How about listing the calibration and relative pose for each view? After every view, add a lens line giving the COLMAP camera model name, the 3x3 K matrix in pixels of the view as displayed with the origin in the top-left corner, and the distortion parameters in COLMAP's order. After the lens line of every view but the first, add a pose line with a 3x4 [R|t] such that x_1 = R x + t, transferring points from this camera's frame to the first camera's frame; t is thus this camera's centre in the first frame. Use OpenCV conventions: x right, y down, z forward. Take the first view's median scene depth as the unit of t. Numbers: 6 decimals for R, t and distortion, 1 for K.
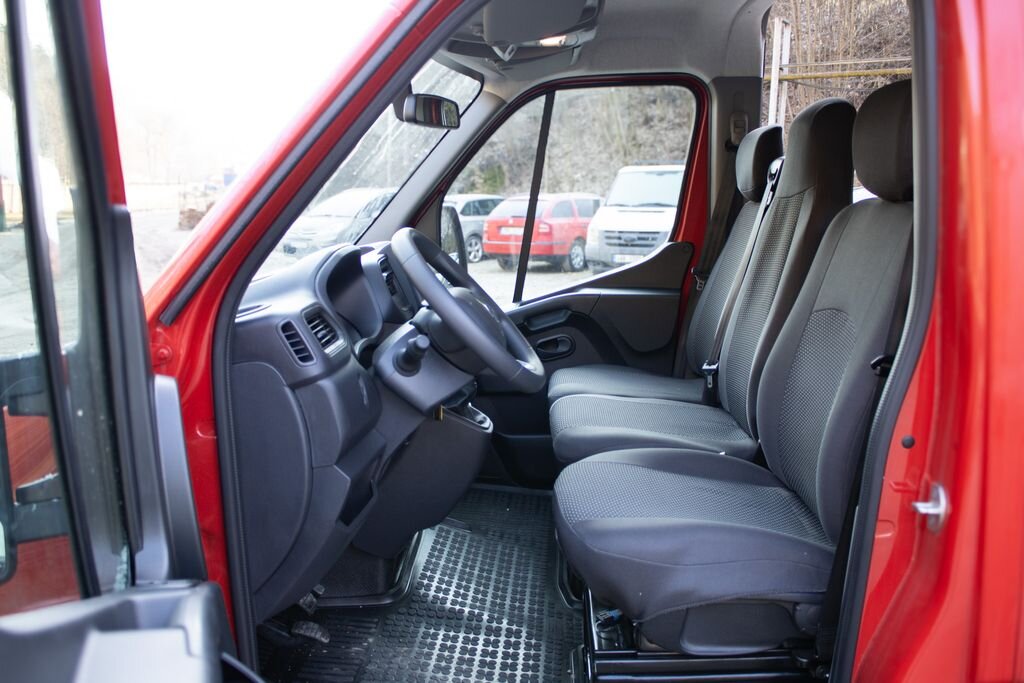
lens RADIAL K [[961.6, 0, 512.2], [0, 961.6, 345.4], [0, 0, 1]] dist [-0.102532, 0.000000]
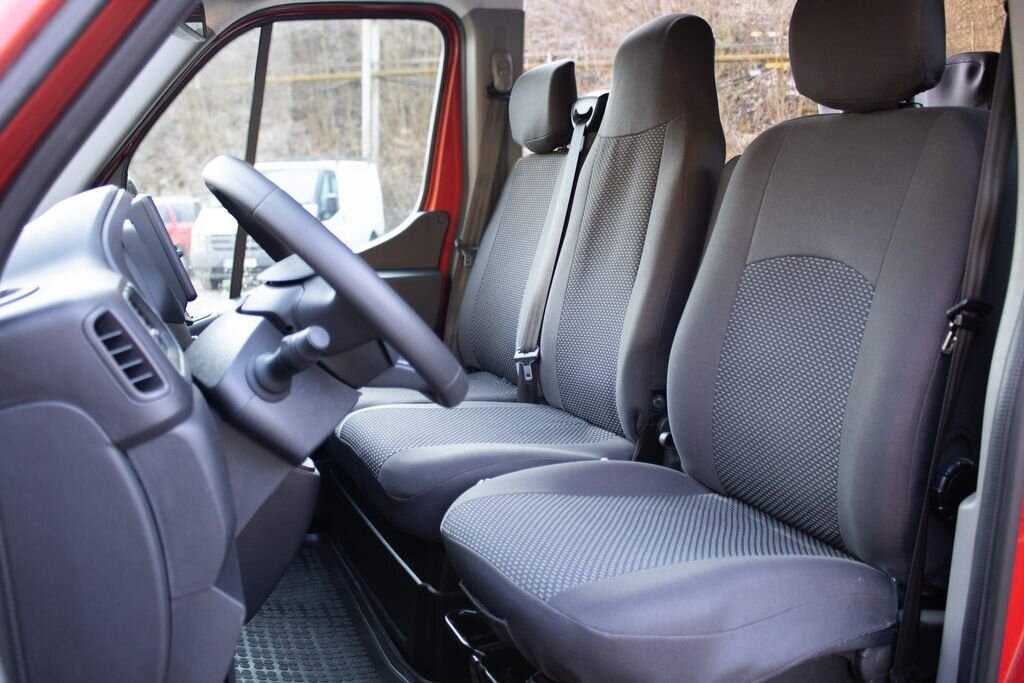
lens RADIAL K [[961.6, 0, 512.3], [0, 961.6, 339.8], [0, 0, 1]] dist [-0.102532, 0.000000]
pose [[0.909101, -0.085683, 0.407668, -0.120693], [0.090035, 0.995902, 0.008538, 0.001737], [-0.406729, 0.028943, 0.913090, 0.240342]]
